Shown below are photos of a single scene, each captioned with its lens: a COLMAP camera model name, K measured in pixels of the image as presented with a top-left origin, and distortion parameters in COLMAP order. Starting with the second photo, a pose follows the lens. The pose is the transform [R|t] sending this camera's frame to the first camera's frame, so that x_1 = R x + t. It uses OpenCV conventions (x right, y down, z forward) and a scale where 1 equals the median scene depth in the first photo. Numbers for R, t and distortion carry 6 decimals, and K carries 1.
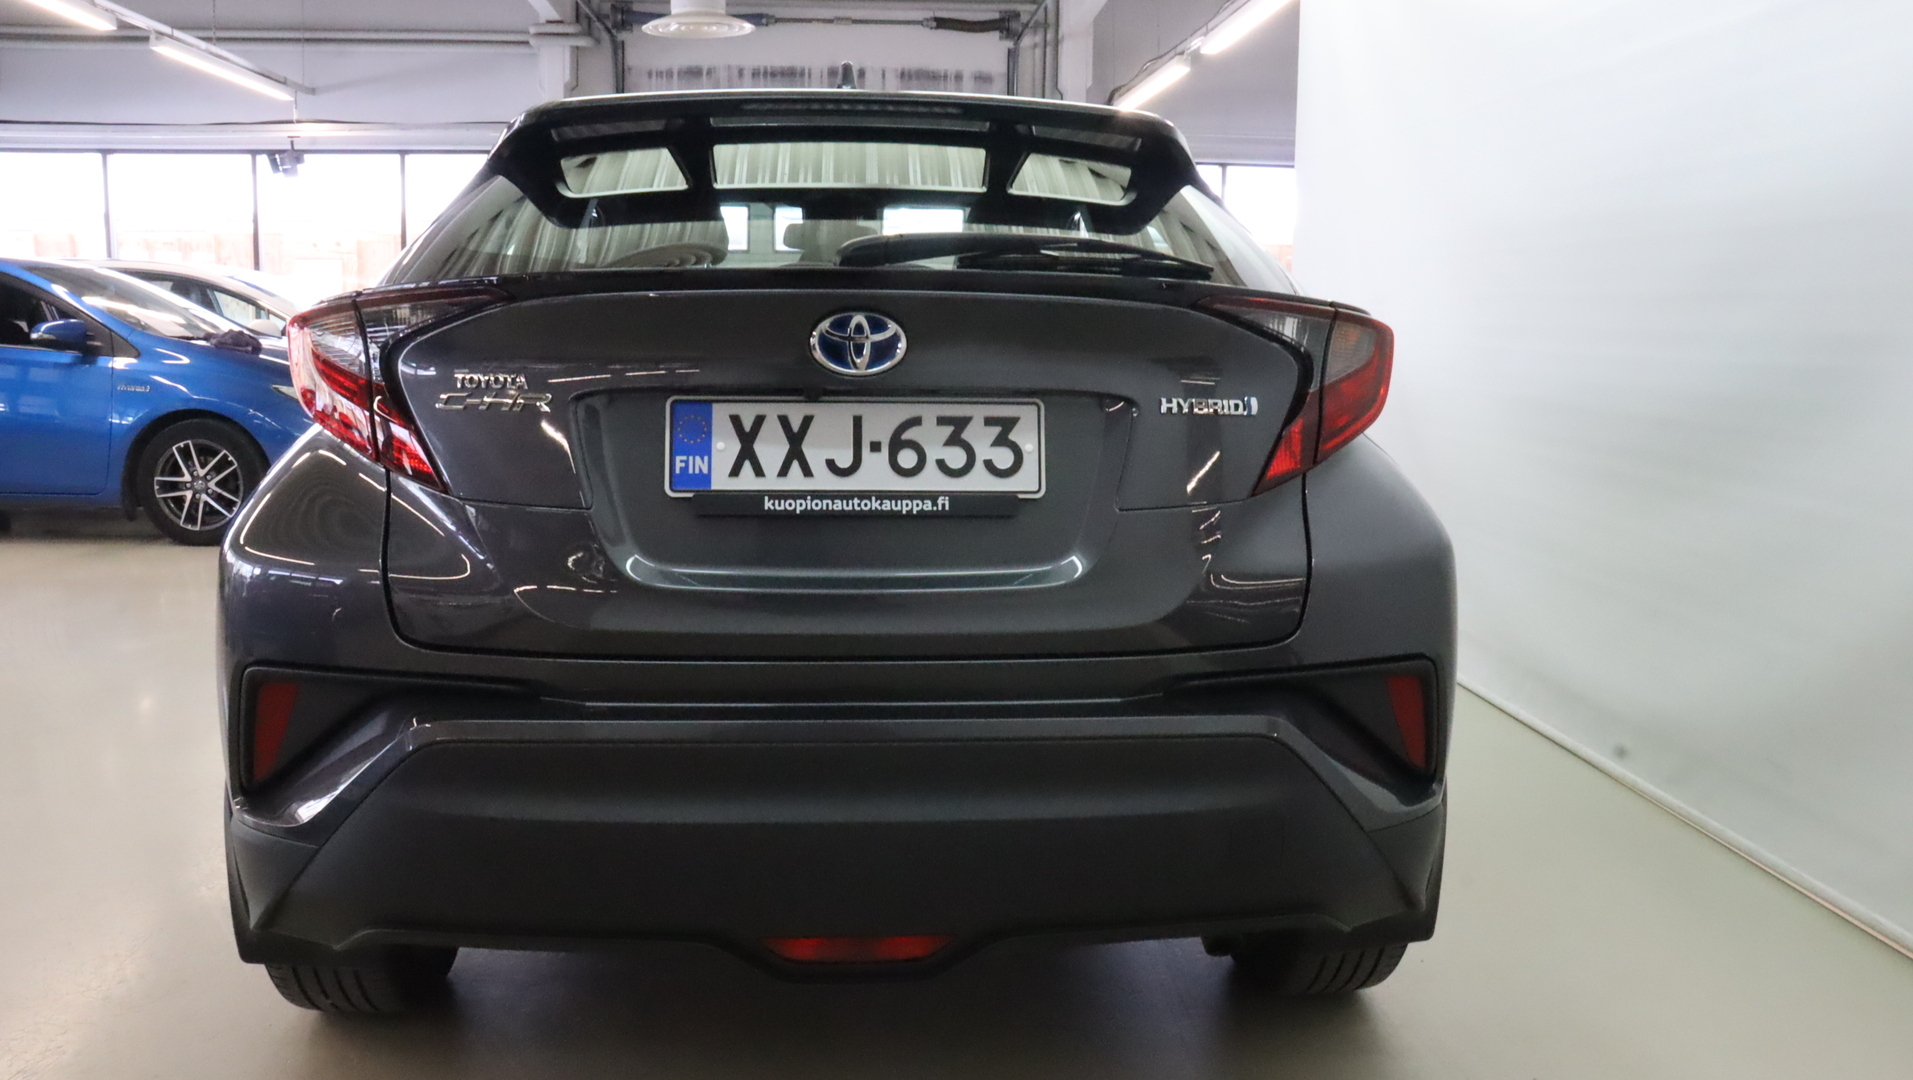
lens RADIAL K [[1615.5, 0, 966.3], [0, 1615.5, 524.4], [0, 0, 1]] dist [-0.191443, 0.206485]
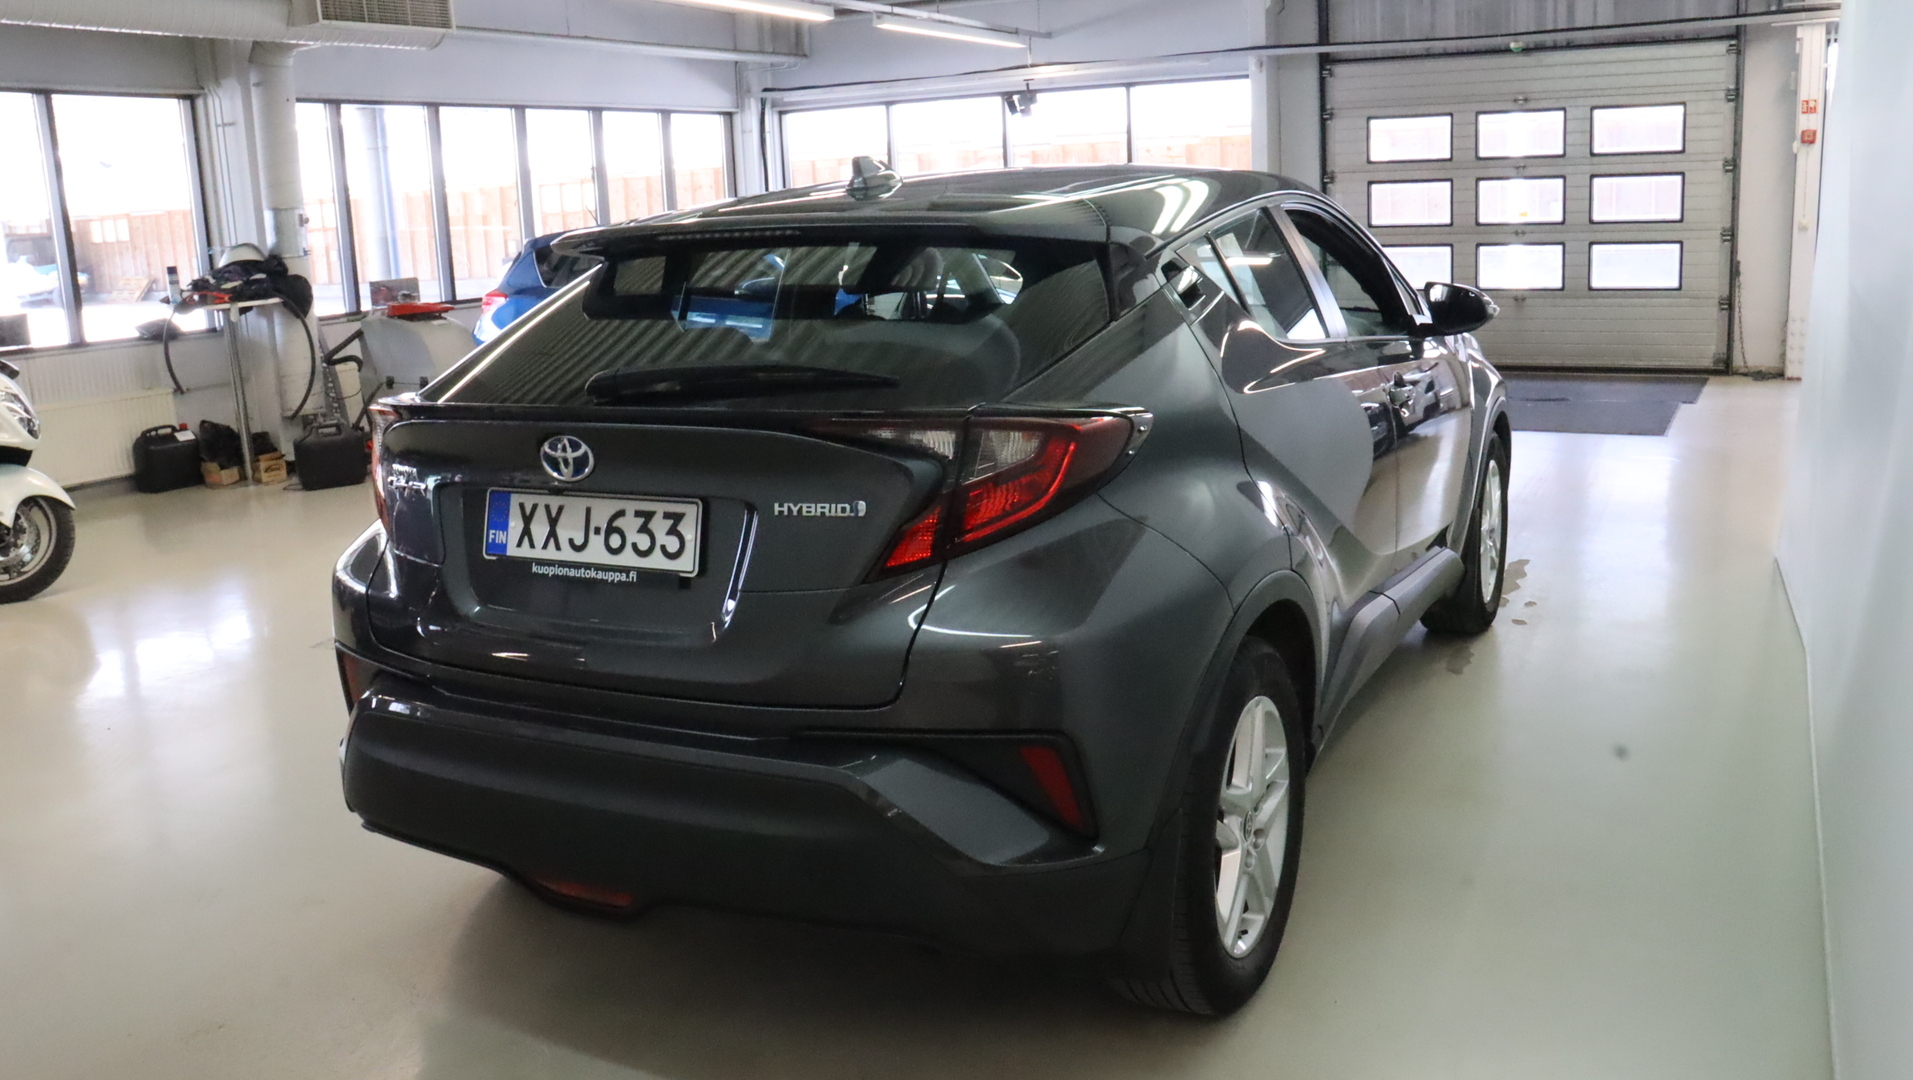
lens RADIAL K [[1615.5, 0, 966.3], [0, 1615.5, 524.4], [0, 0, 1]] dist [-0.191443, 0.206485]
pose [[0.843194, 0.057524, -0.534523, 0.922919], [-0.014733, 0.996358, 0.083984, -0.170927], [0.537408, -0.062940, 0.840971, 0.036966]]
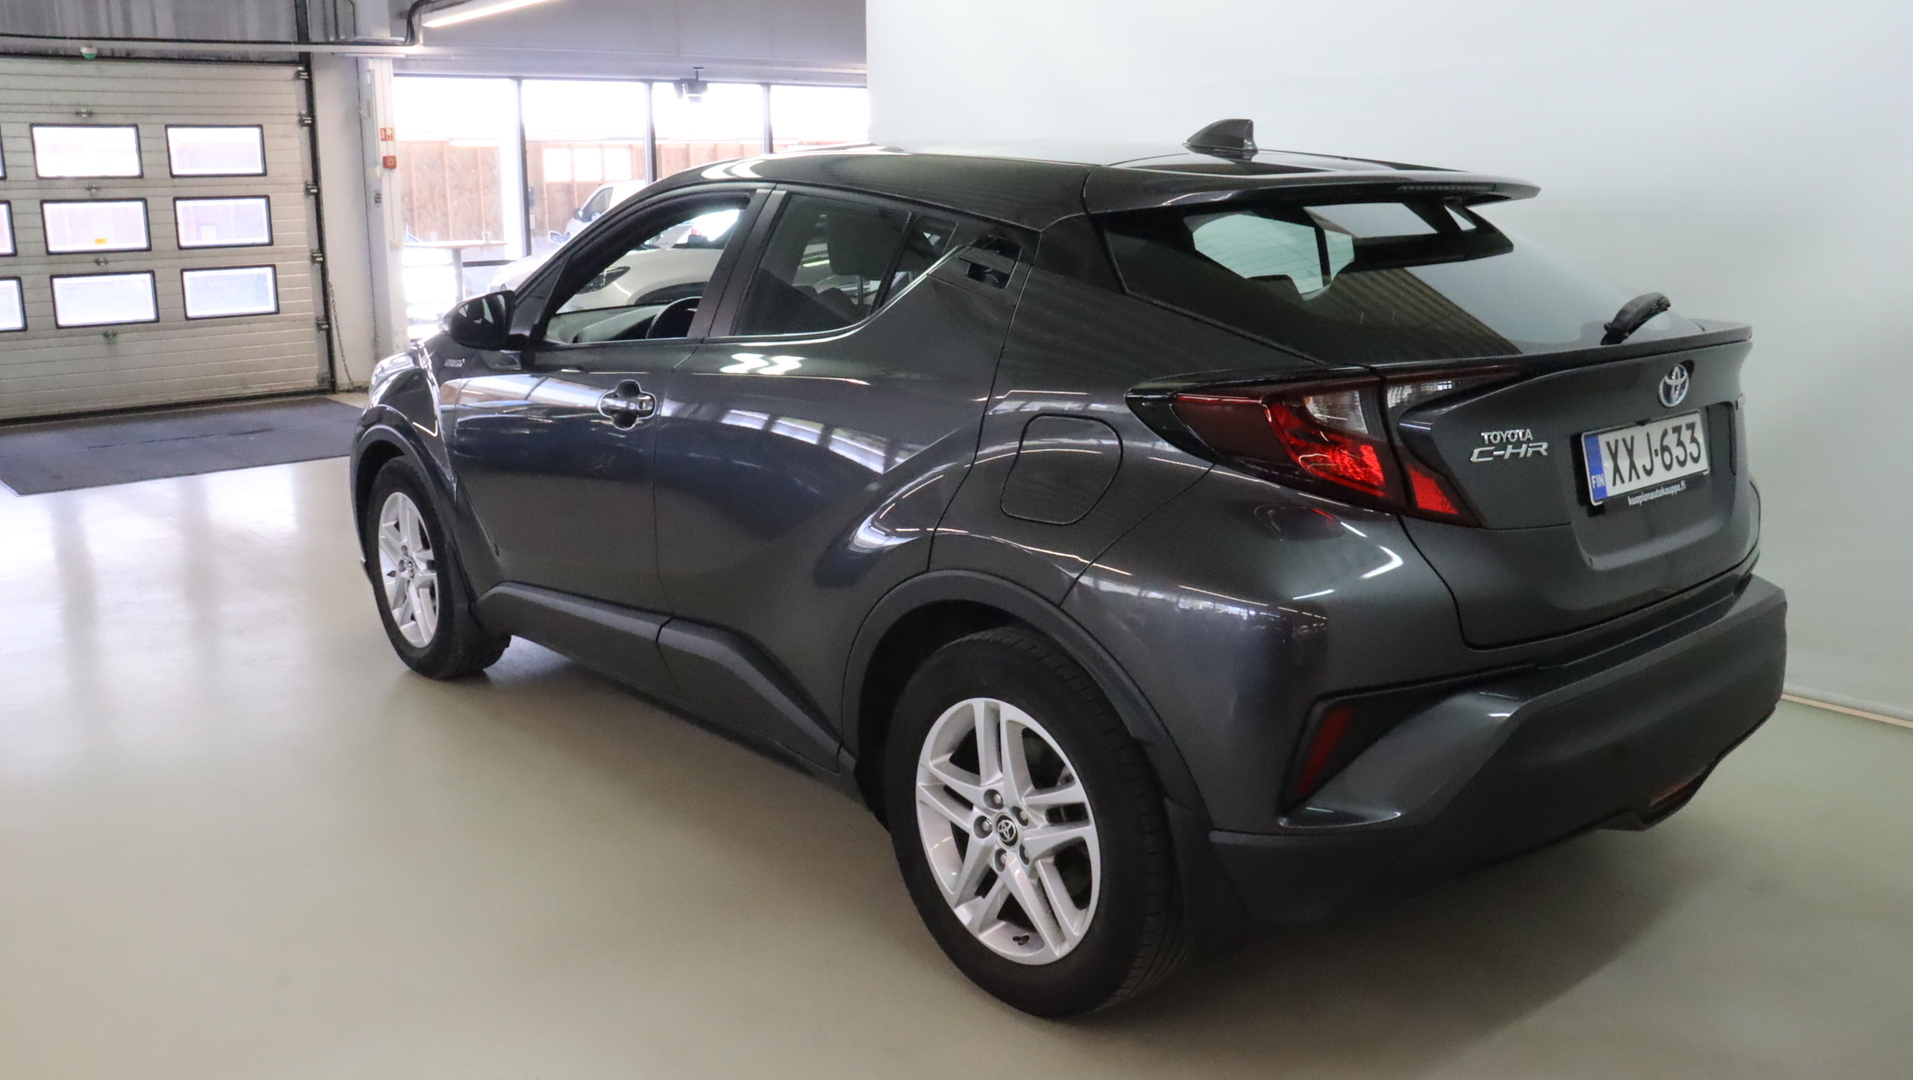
lens RADIAL K [[1615.5, 0, 966.3], [0, 1615.5, 524.4], [0, 0, 1]] dist [-0.191443, 0.206485]
pose [[0.811264, -0.142780, 0.566979, -1.382636], [0.098017, 0.989213, 0.108862, -0.200307], [-0.576406, -0.032742, 0.816507, 0.195804]]
